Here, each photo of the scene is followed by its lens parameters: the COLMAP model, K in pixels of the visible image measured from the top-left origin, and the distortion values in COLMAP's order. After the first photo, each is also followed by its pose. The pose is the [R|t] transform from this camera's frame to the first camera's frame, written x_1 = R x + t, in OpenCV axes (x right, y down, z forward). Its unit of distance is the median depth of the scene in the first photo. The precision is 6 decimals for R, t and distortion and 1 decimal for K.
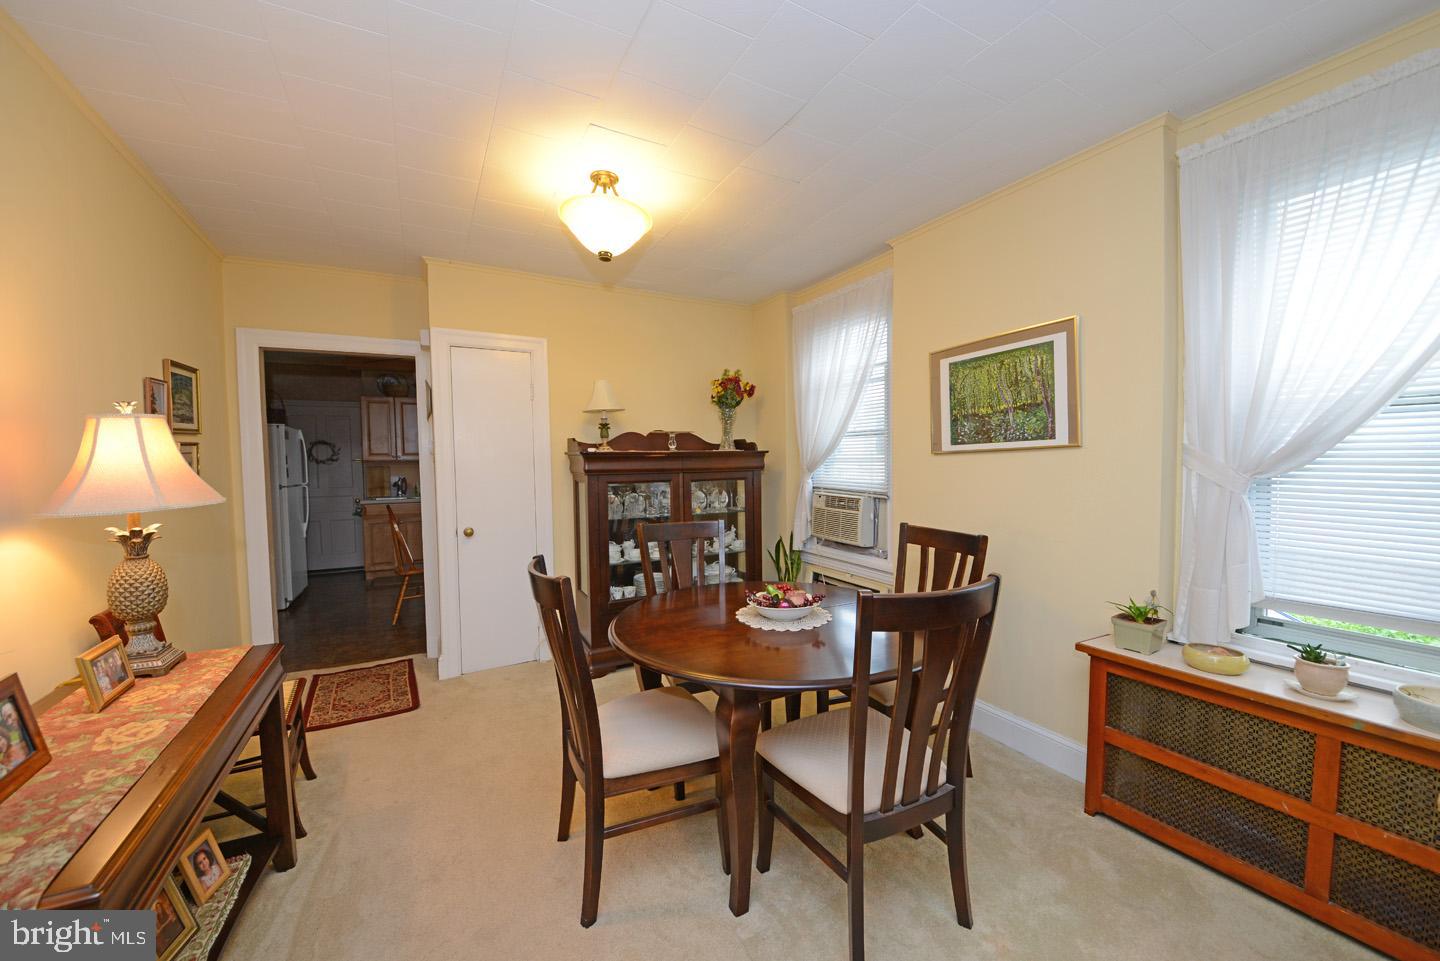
lens RADIAL K [[579.6, 0, 720.0], [0, 579.6, 480.5], [0, 0, 1]] dist [-0.000655, -0.000178]
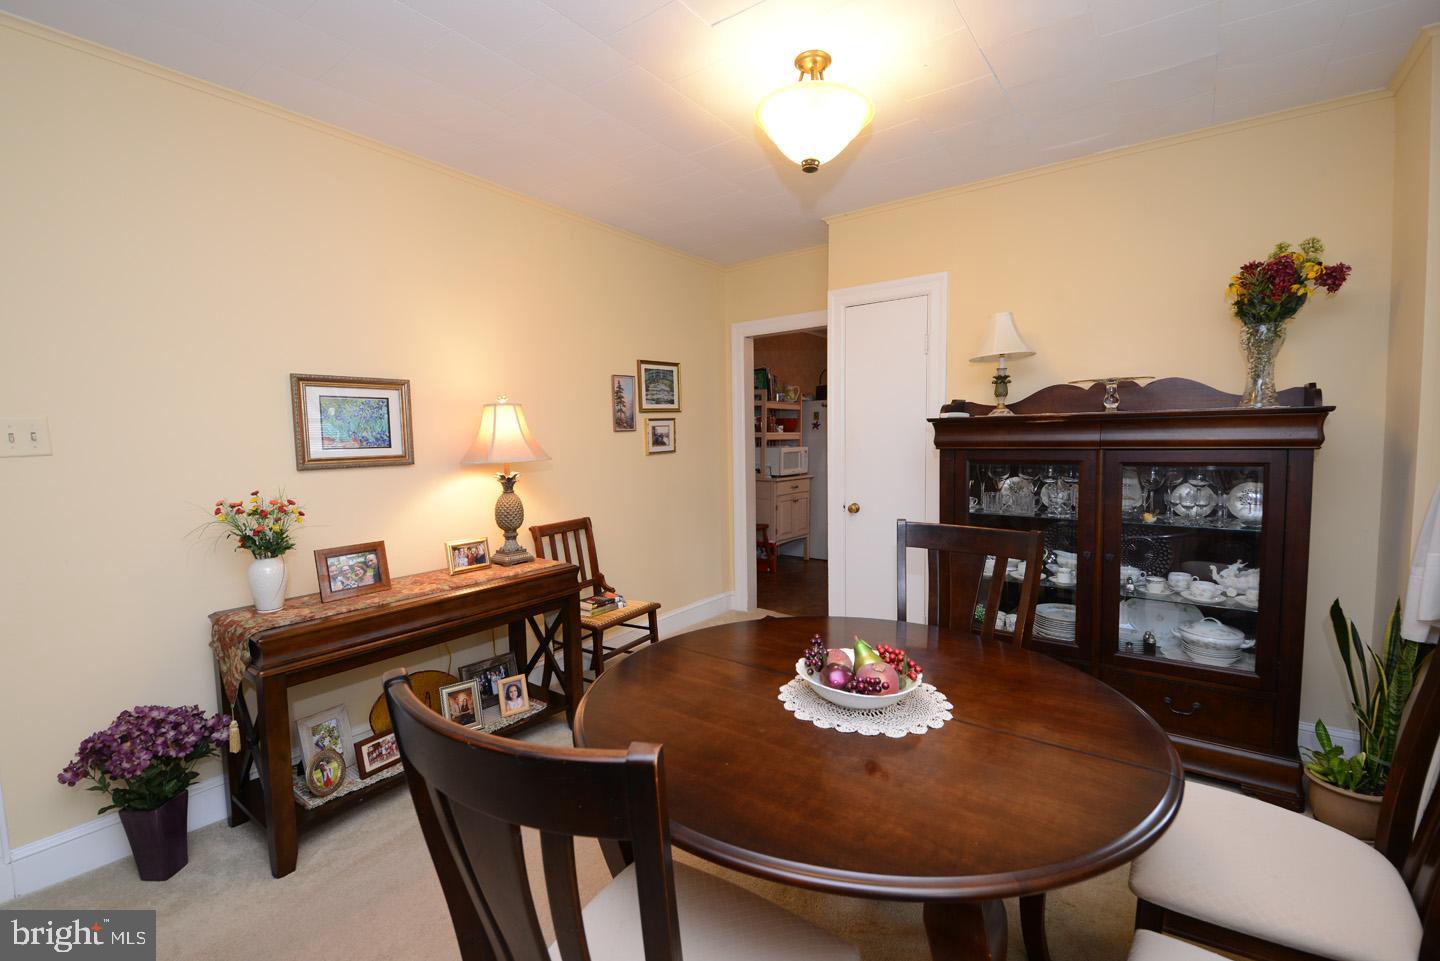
lens RADIAL K [[646.8, 0, 720.0], [0, 646.8, 480.5], [0, 0, 1]] dist [0.000519, -0.000059]
pose [[0.382450, 0.067599, -0.921500, 0.434707], [-0.024781, 0.997712, 0.062905, -0.014444], [0.923644, -0.001222, 0.383250, 0.421359]]
